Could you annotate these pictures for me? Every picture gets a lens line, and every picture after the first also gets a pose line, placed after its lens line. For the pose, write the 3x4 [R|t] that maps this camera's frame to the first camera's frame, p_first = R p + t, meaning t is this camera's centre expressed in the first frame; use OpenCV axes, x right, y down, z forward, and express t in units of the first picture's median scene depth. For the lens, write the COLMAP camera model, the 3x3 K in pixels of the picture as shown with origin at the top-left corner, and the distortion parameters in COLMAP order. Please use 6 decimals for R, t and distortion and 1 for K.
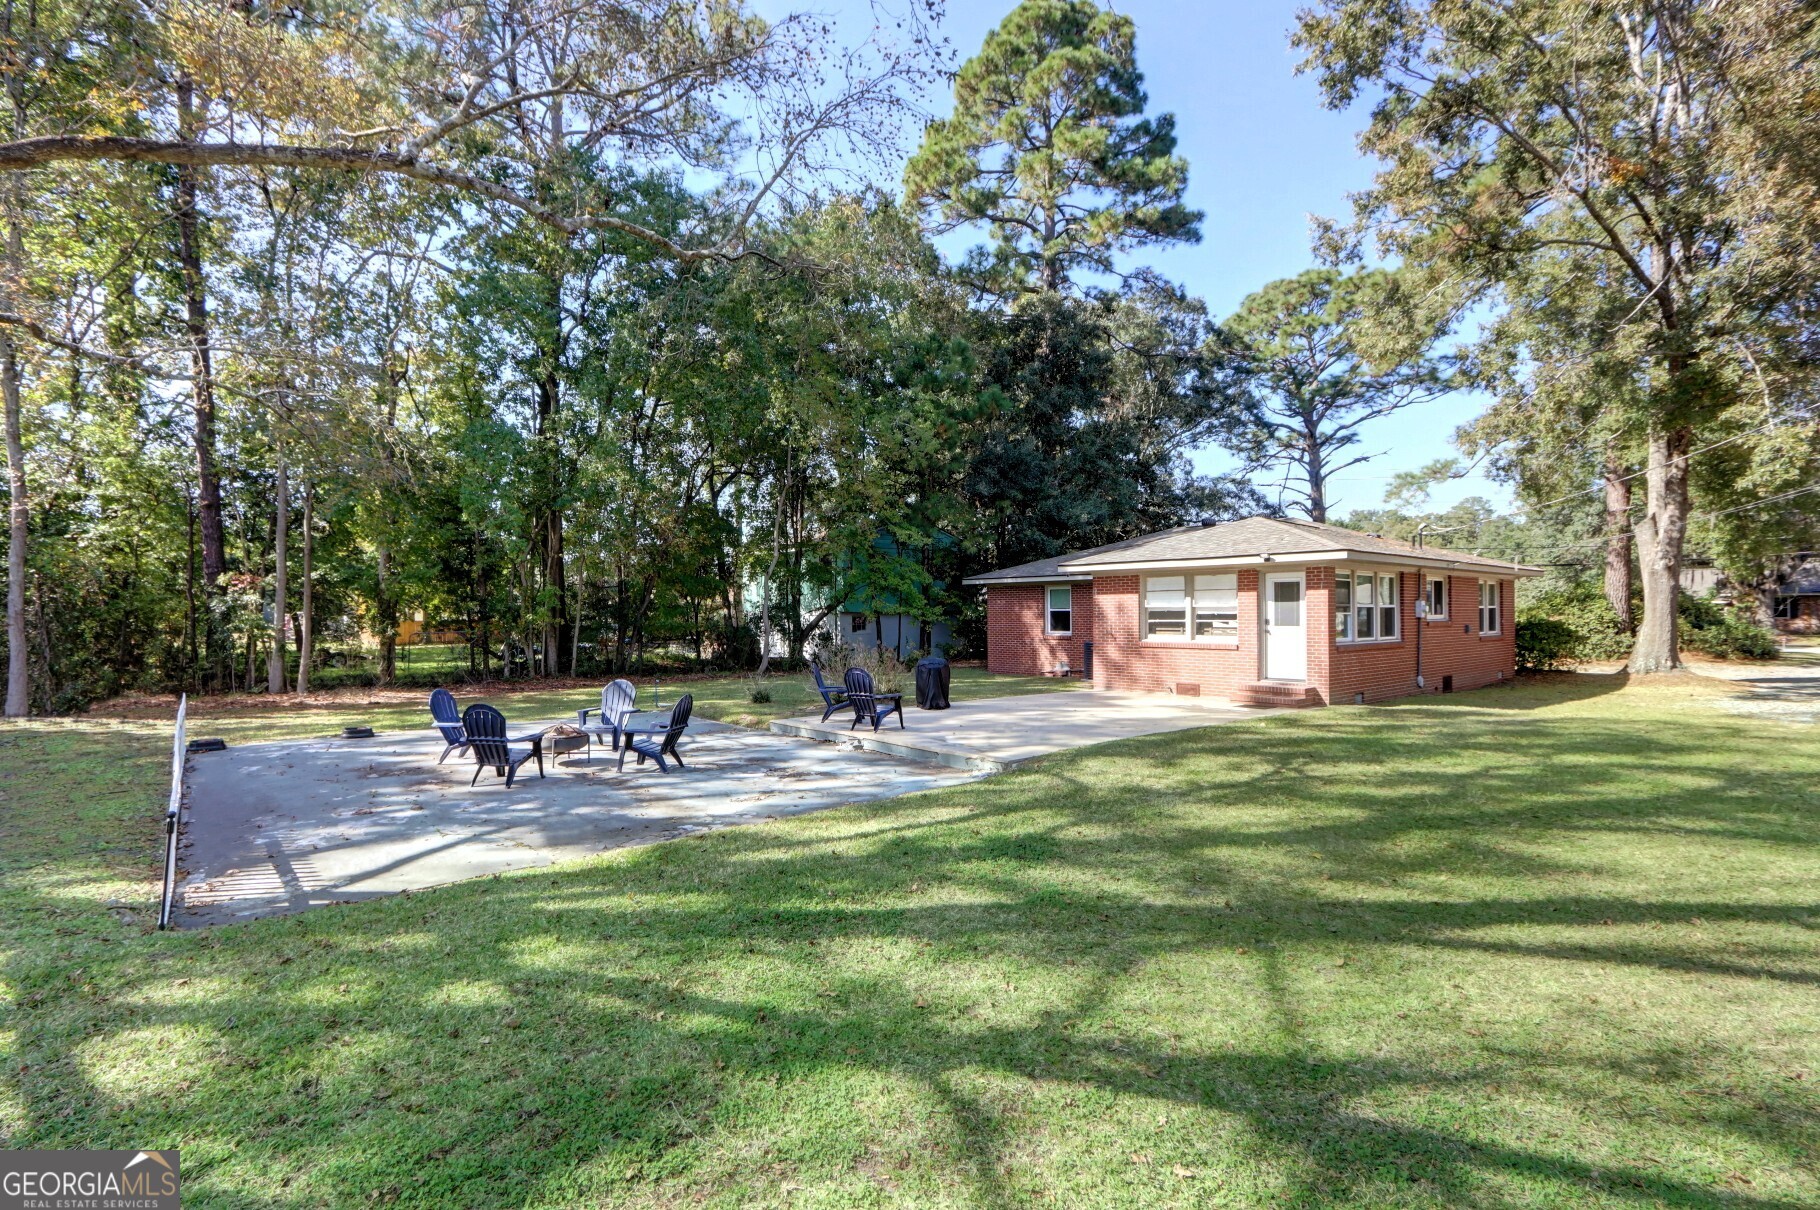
lens RADIAL K [[856.7, 0, 910.0], [0, 856.7, 605.0], [0, 0, 1]] dist [-0.003609, 0.000014]
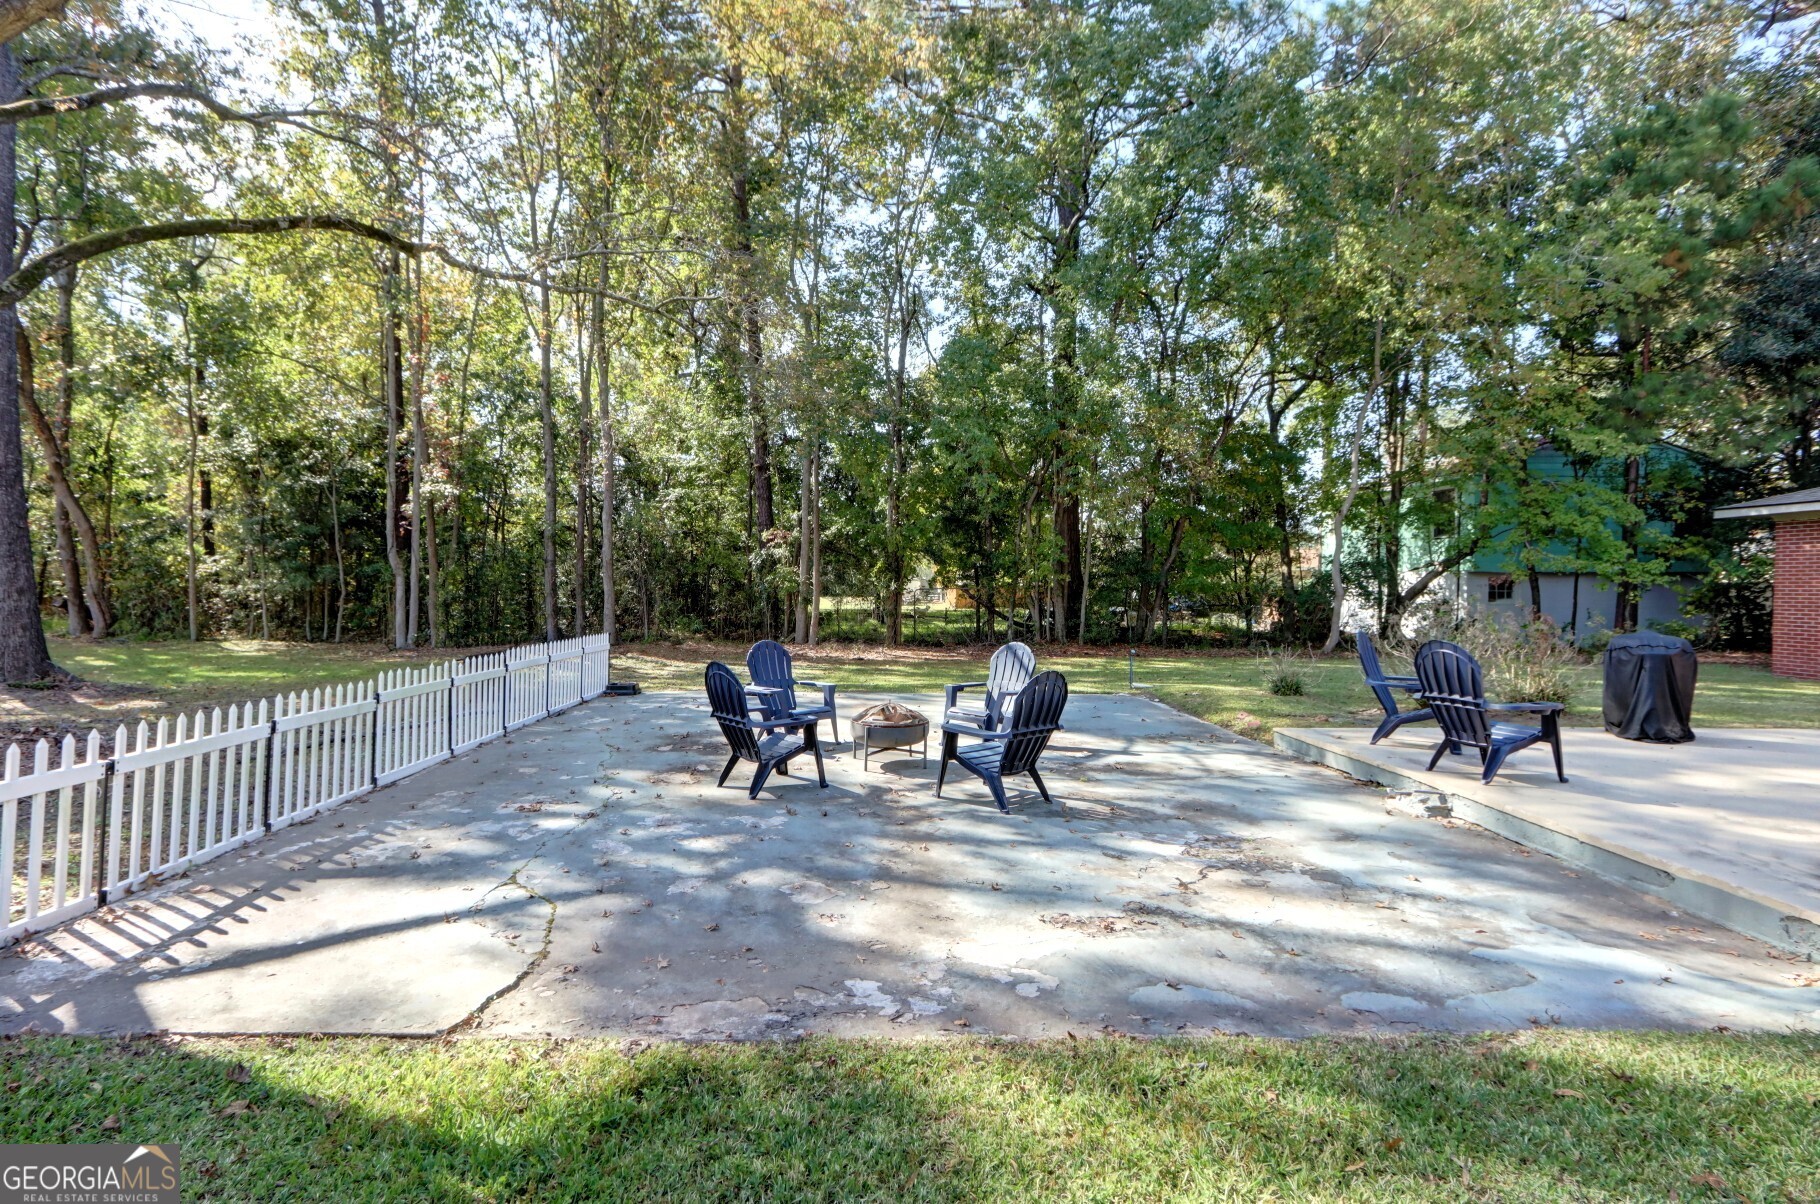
lens RADIAL K [[856.7, 0, 910.0], [0, 856.7, 602.0], [0, 0, 1]] dist [-0.003609, 0.000014]
pose [[0.778226, 0.019144, -0.627693, 0.003092], [-0.004679, 0.999684, 0.024689, 0.026507], [0.627967, -0.016277, 0.778069, 0.286754]]
